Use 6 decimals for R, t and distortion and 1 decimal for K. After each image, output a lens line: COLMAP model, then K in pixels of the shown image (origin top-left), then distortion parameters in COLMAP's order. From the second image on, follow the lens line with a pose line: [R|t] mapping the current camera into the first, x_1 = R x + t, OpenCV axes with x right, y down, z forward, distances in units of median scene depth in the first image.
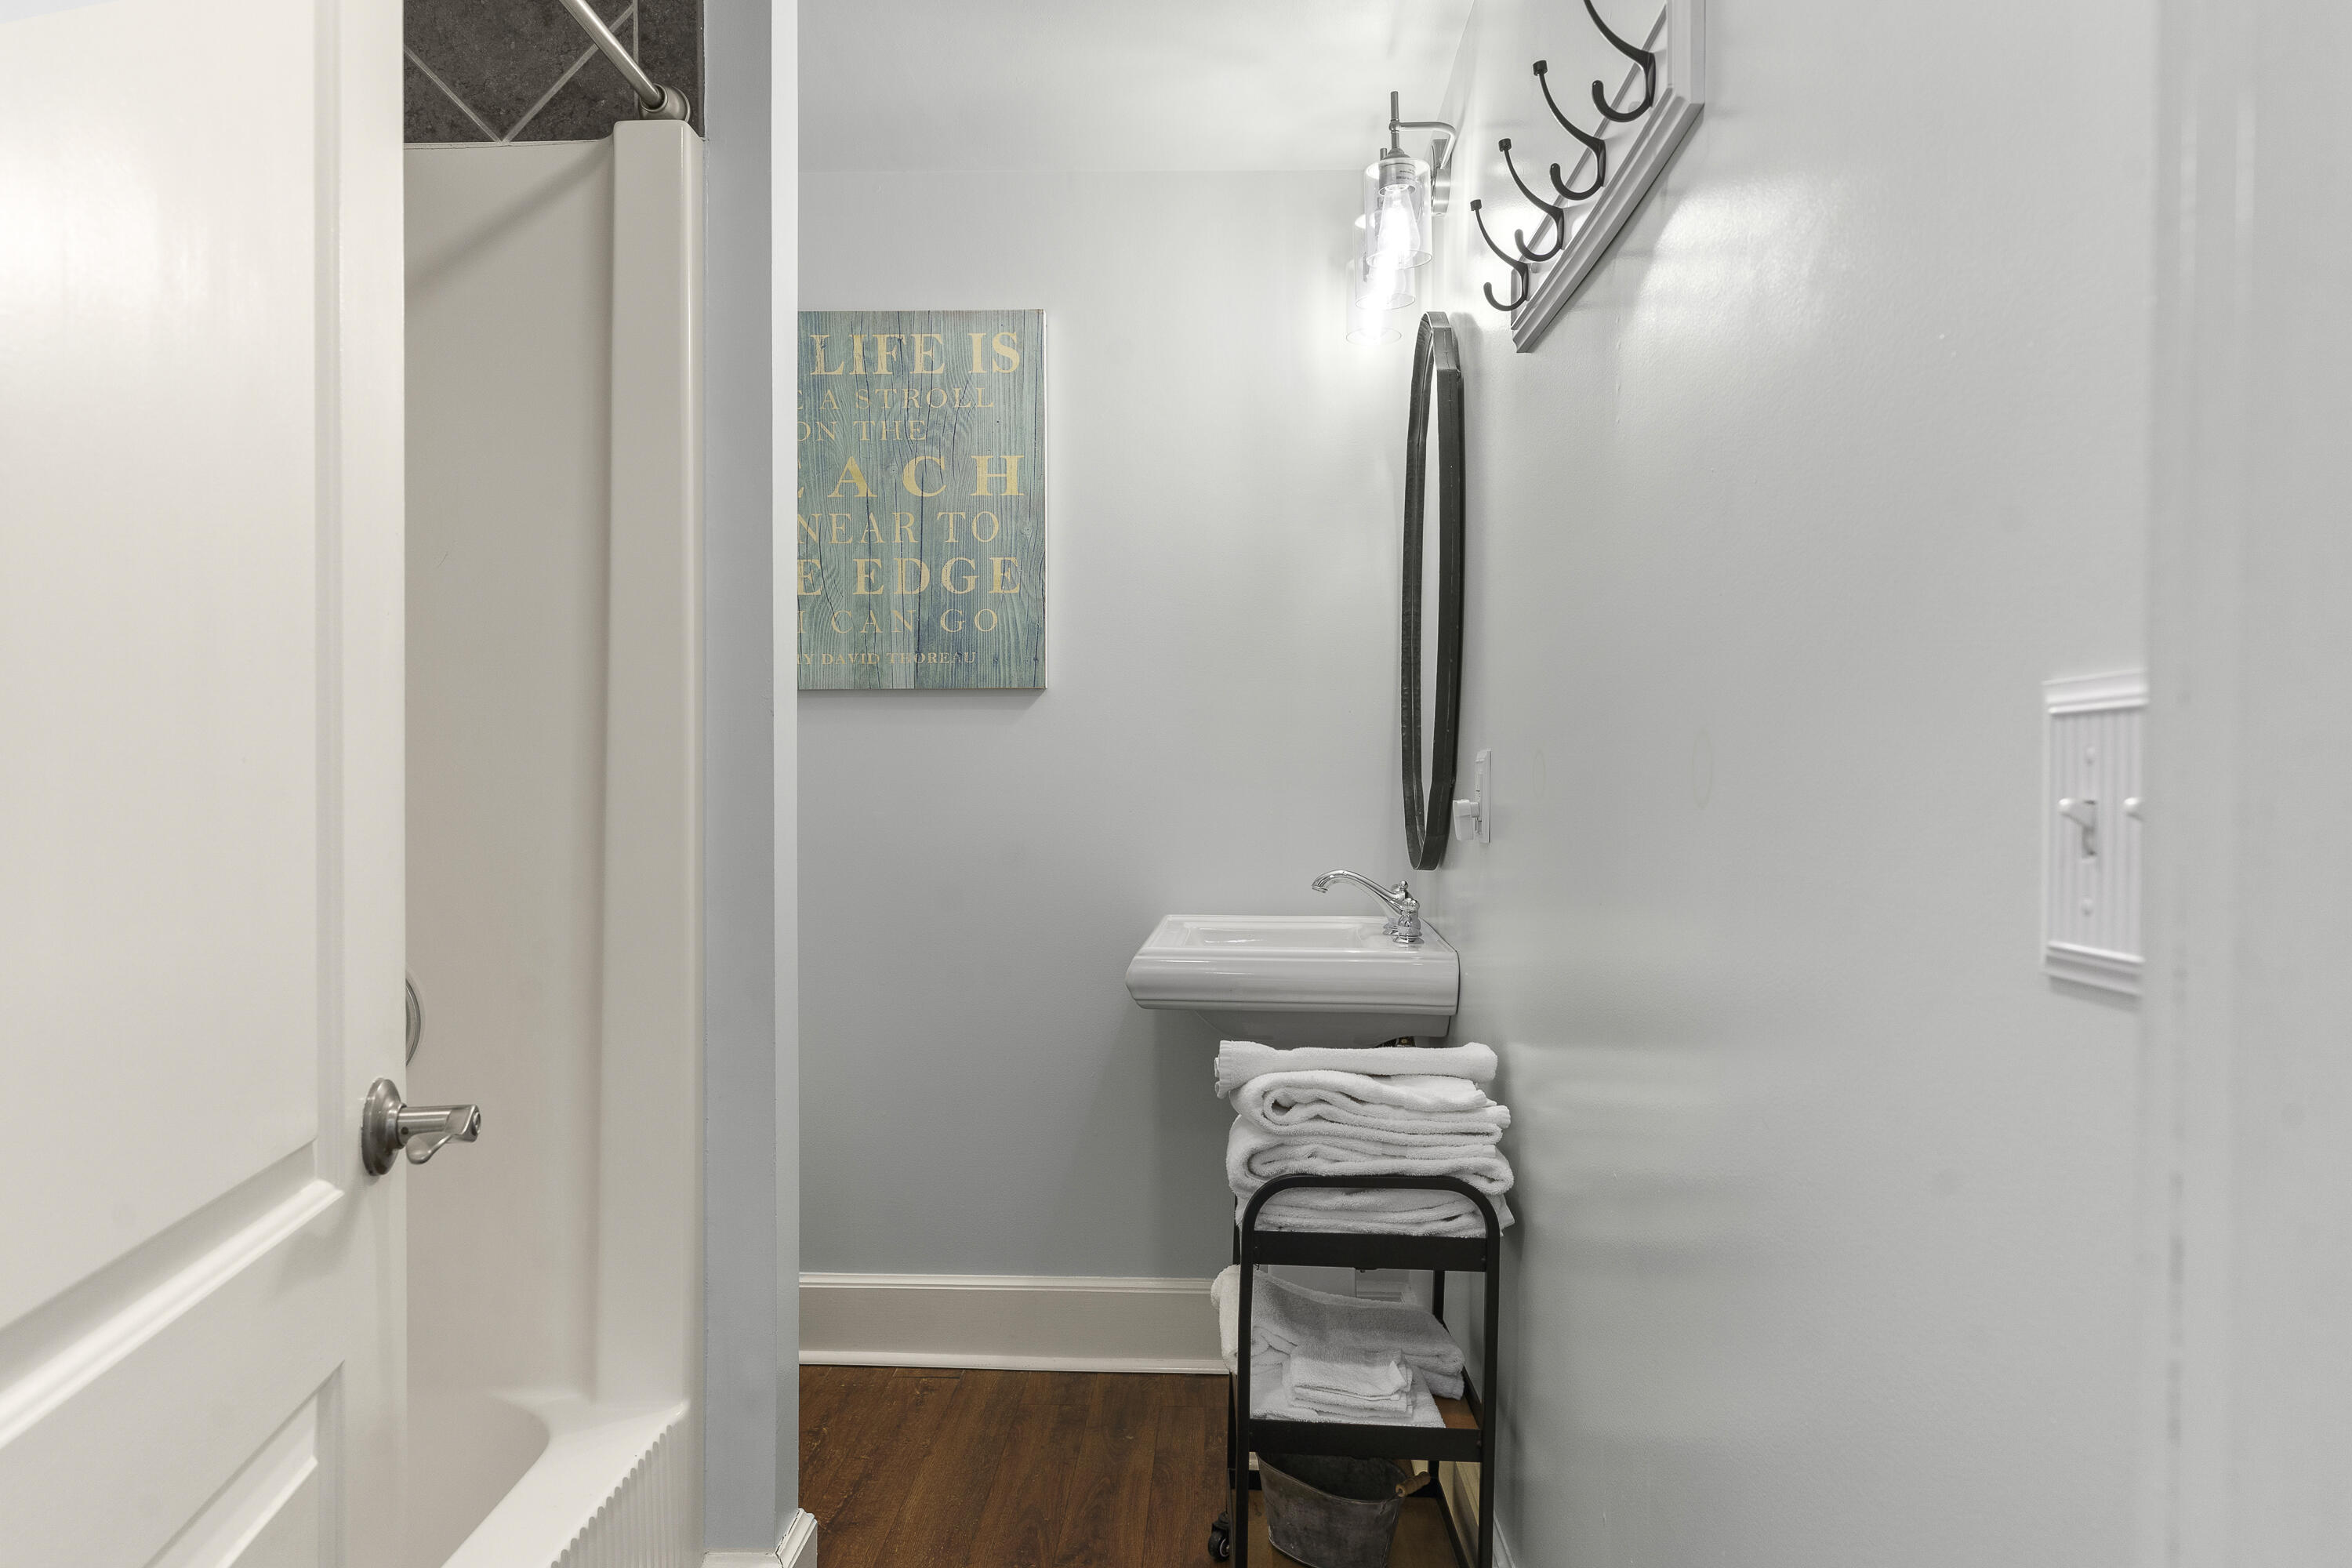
lens RADIAL K [[1532.7, 0, 1174.4], [0, 1532.7, 788.0], [0, 0, 1]] dist [0.008315, 0.000475]
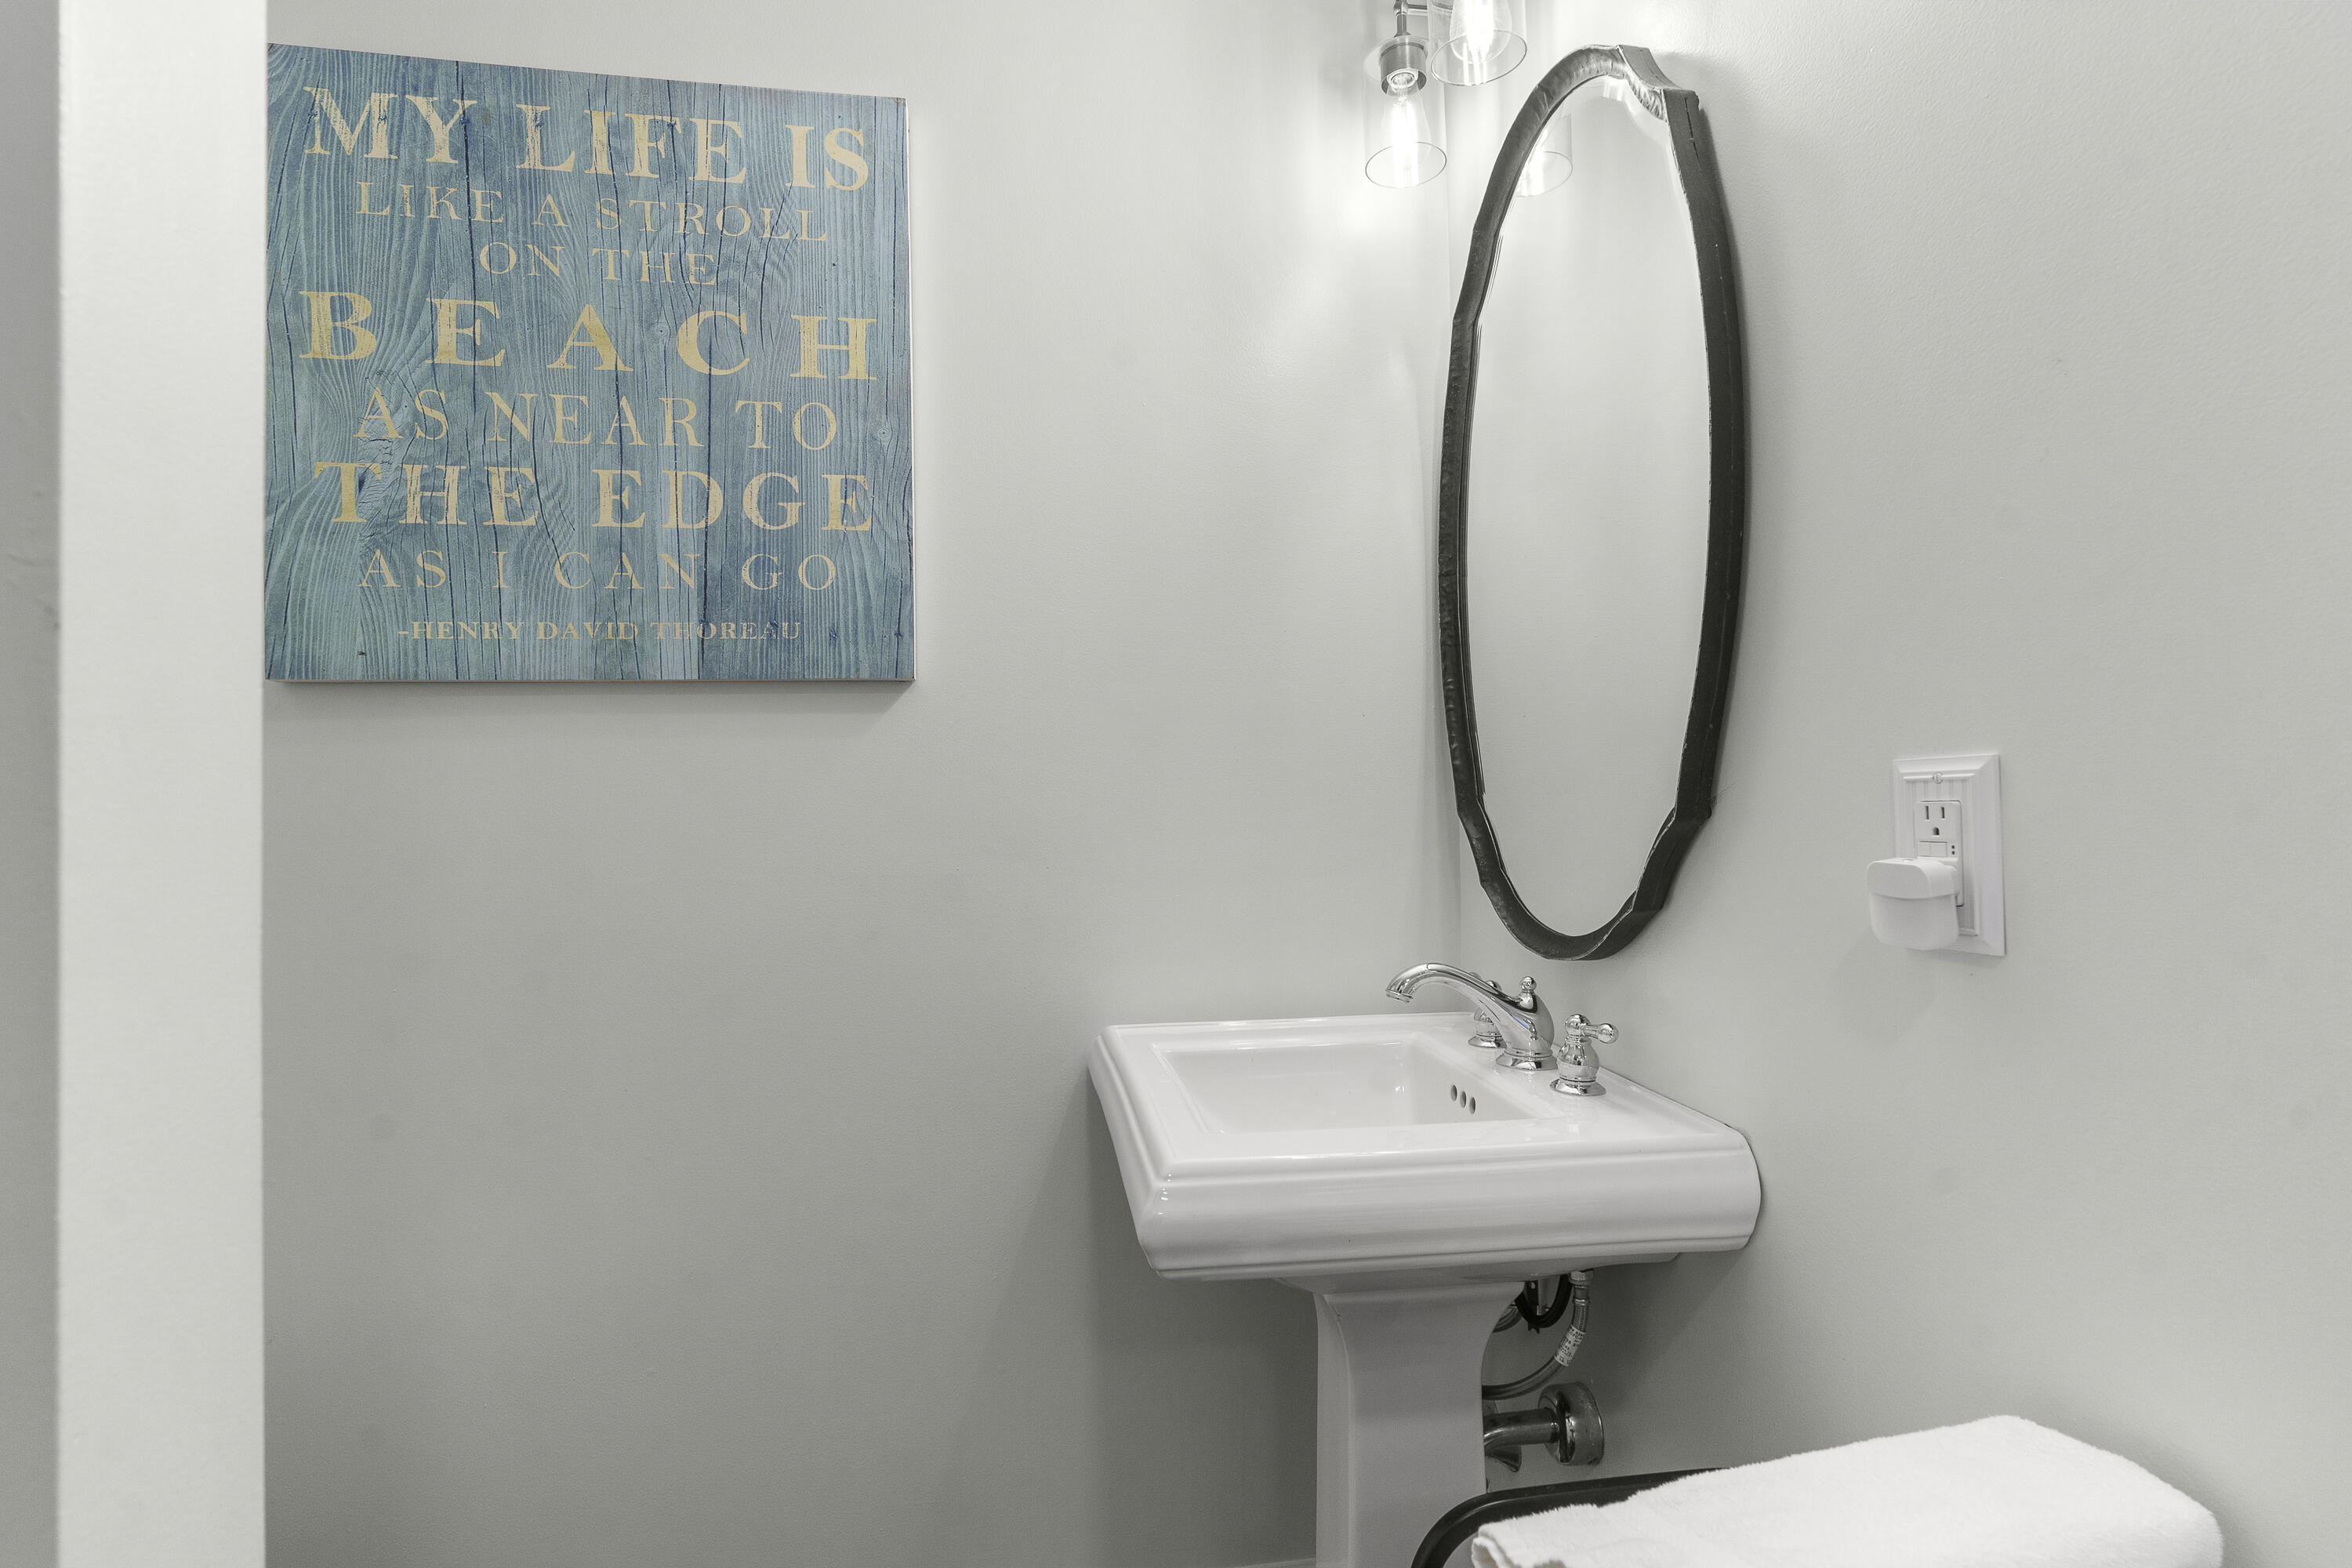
lens RADIAL K [[1208.4, 0, 1182.2], [0, 1208.4, 771.9], [0, 0, 1]] dist [0.001881, 0.001753]
pose [[0.981665, -0.010666, 0.190316, -0.070587], [0.017251, 0.999307, -0.032978, -0.007660], [-0.189833, 0.035657, 0.981169, 0.483256]]
